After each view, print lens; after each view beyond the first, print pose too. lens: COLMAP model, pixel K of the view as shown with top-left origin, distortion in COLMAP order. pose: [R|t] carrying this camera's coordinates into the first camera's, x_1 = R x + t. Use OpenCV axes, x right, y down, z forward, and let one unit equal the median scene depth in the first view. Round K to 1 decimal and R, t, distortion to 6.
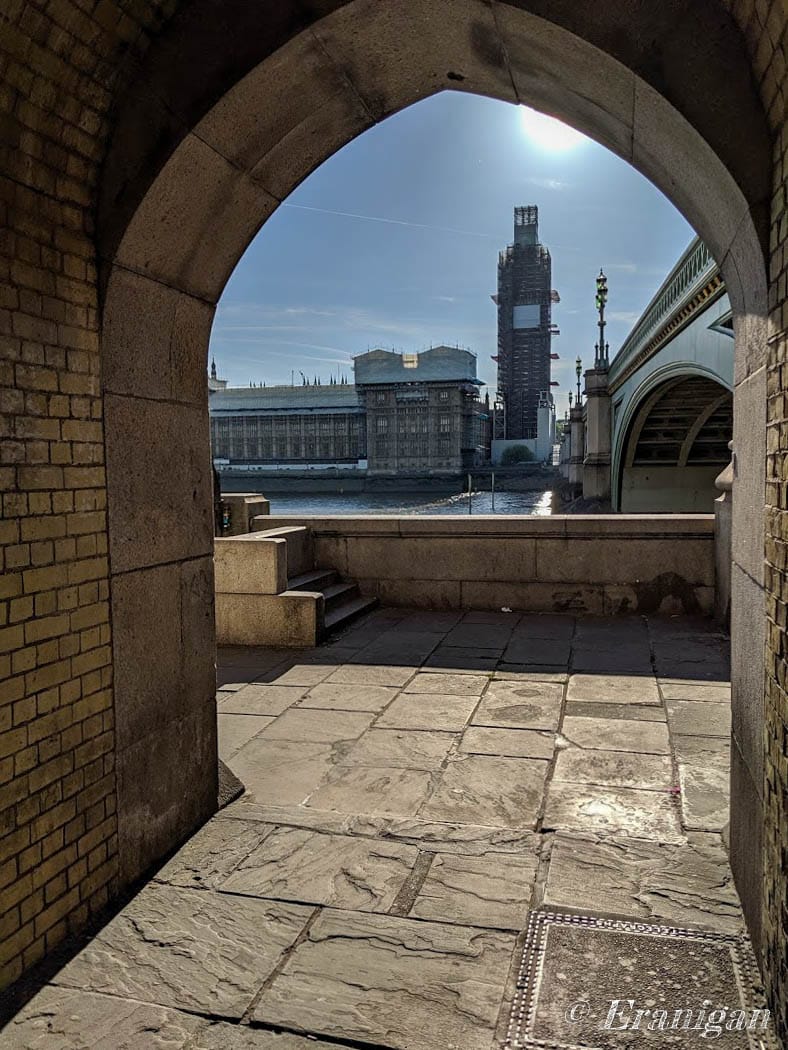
lens RADIAL K [[840.6, 0, 392.5], [0, 840.6, 527.5], [0, 0, 1]] dist [0.084559, -0.127565]
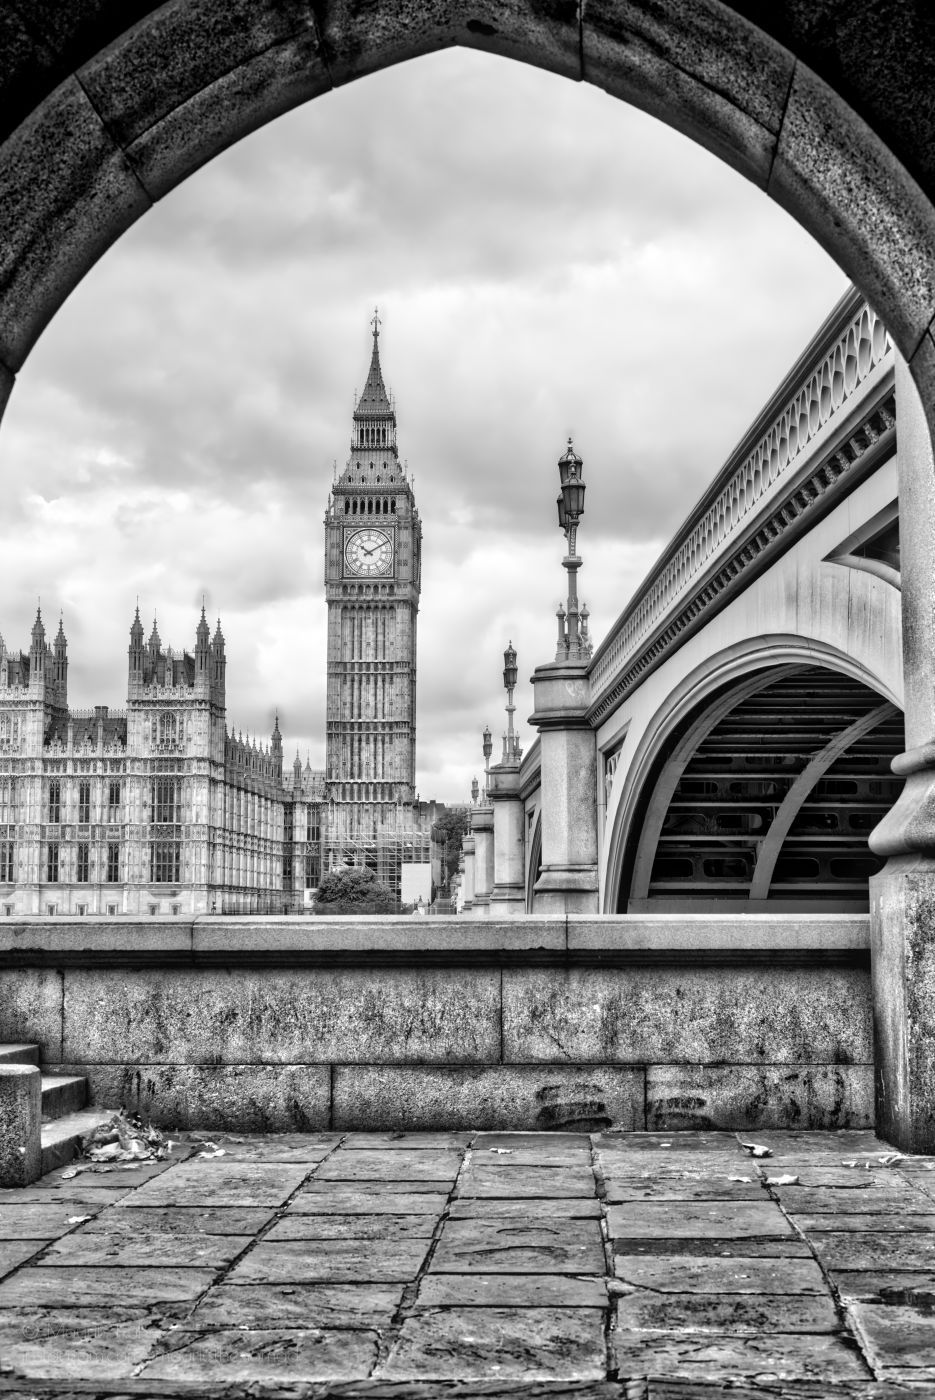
lens RADIAL K [[2241.0, 0, 470.1], [0, 2241.0, 701.8], [0, 0, 1]] dist [0.061861, 0.107162]
pose [[0.977507, 0.037643, 0.207516, -0.183524], [0.000325, 0.983673, -0.179967, 0.165400], [-0.210902, 0.175987, 0.961535, -0.326953]]
